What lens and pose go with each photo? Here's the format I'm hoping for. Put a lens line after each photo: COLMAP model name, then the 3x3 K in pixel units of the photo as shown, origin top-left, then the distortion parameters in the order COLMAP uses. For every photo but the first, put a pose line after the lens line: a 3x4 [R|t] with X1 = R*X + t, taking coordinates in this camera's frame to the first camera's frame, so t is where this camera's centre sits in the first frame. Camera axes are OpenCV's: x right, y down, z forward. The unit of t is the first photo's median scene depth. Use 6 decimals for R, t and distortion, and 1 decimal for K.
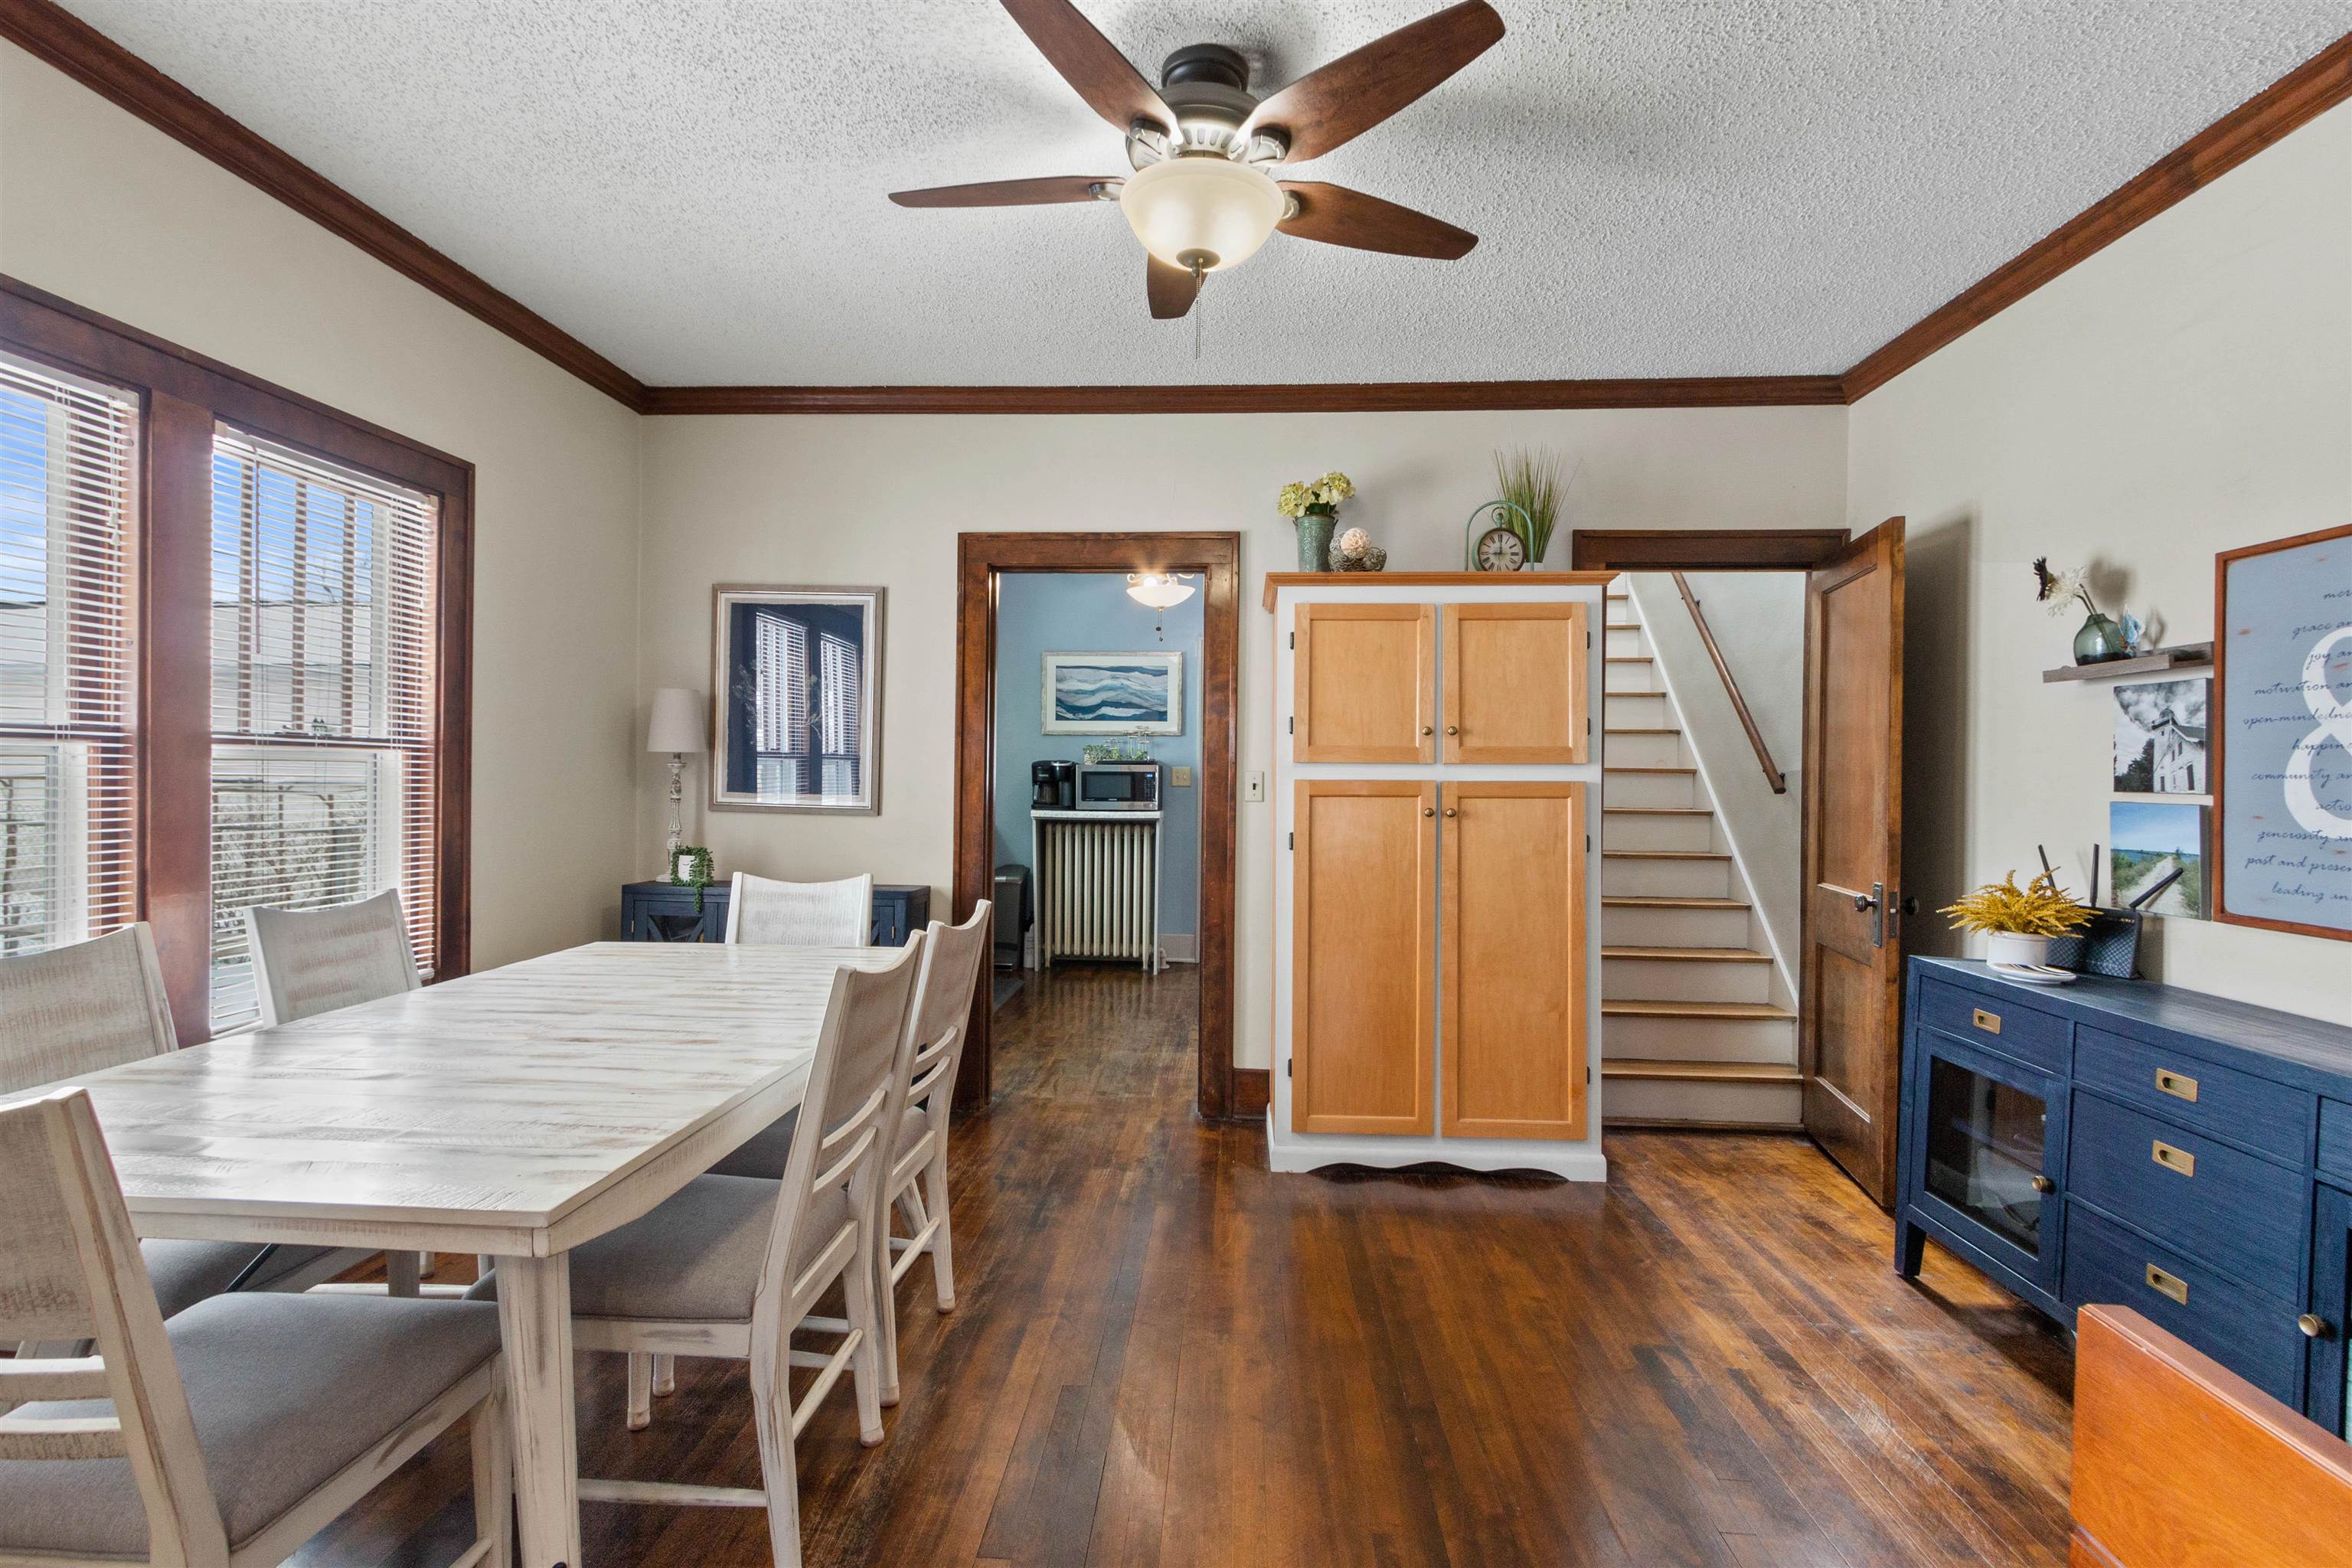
lens RADIAL K [[1084.0, 0, 1168.2], [0, 1084.0, 774.7], [0, 0, 1]] dist [0.000431, -0.000079]
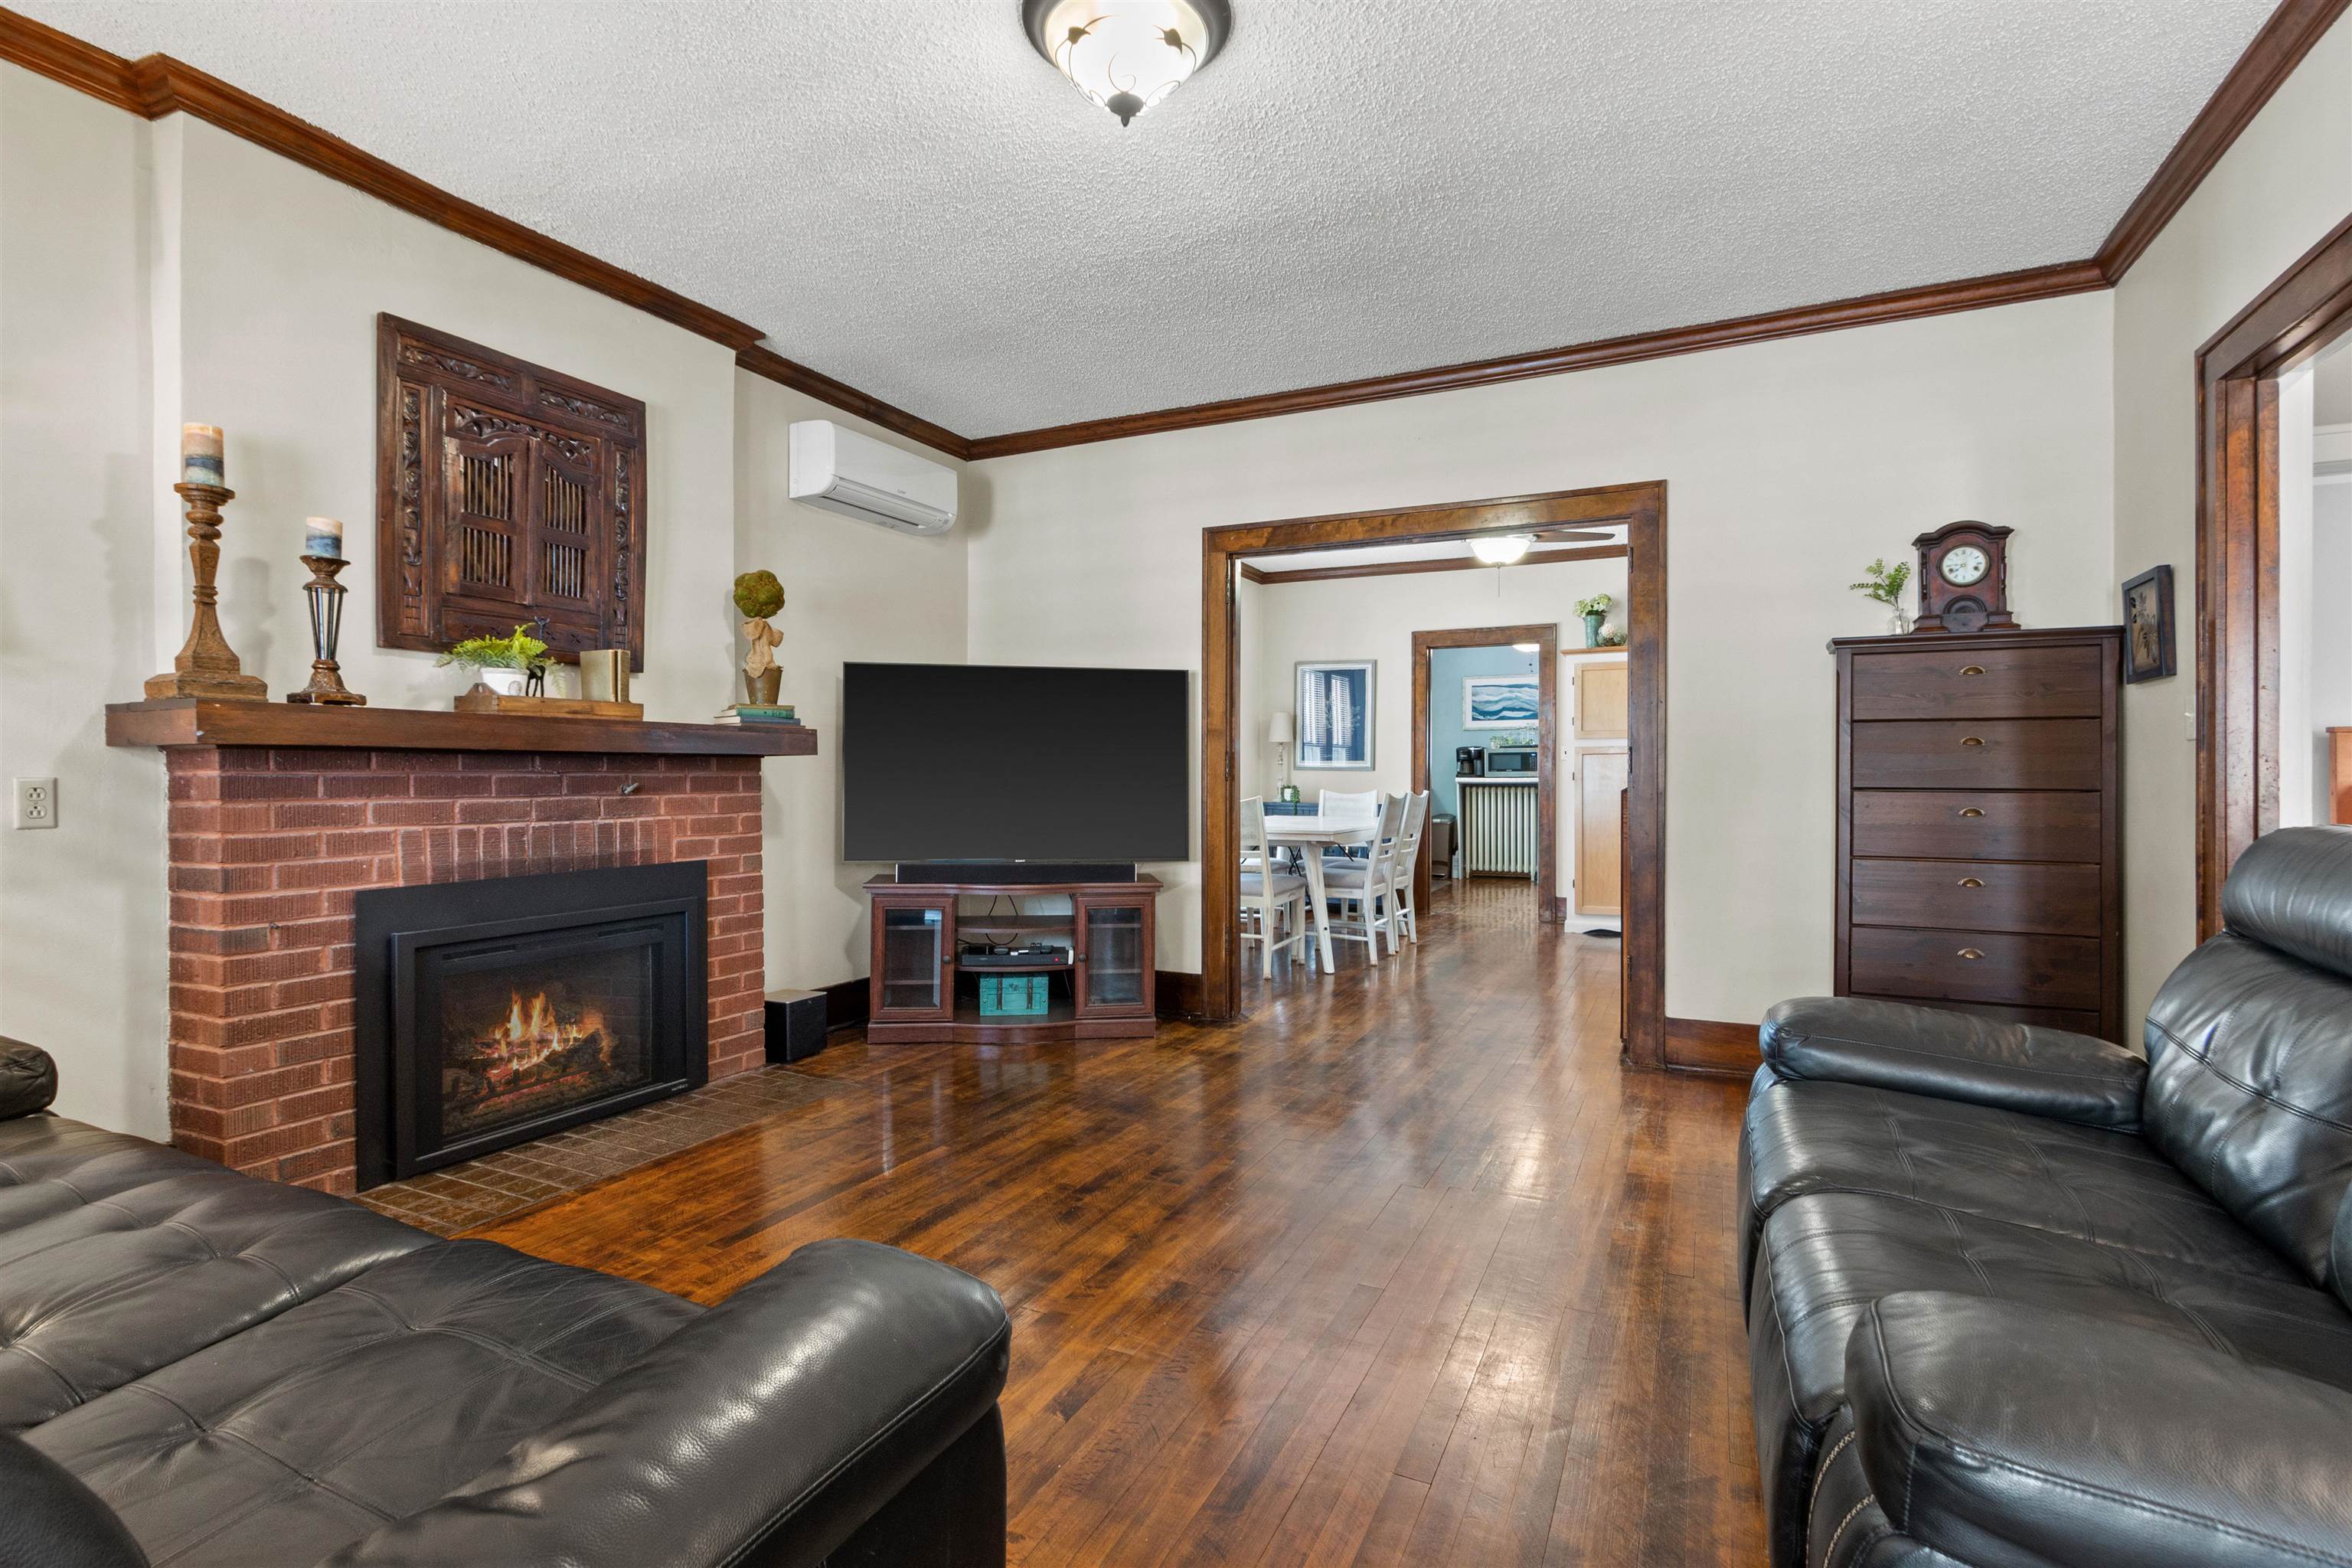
lens RADIAL K [[1084.0, 0, 1168.2], [0, 1084.0, 774.7], [0, 0, 1]] dist [0.000431, -0.000079]
pose [[0.920567, -0.008927, -0.390484, 0.110351], [0.008770, 0.999959, -0.002187, 0.029251], [0.390487, -0.001411, 0.920607, -0.653534]]
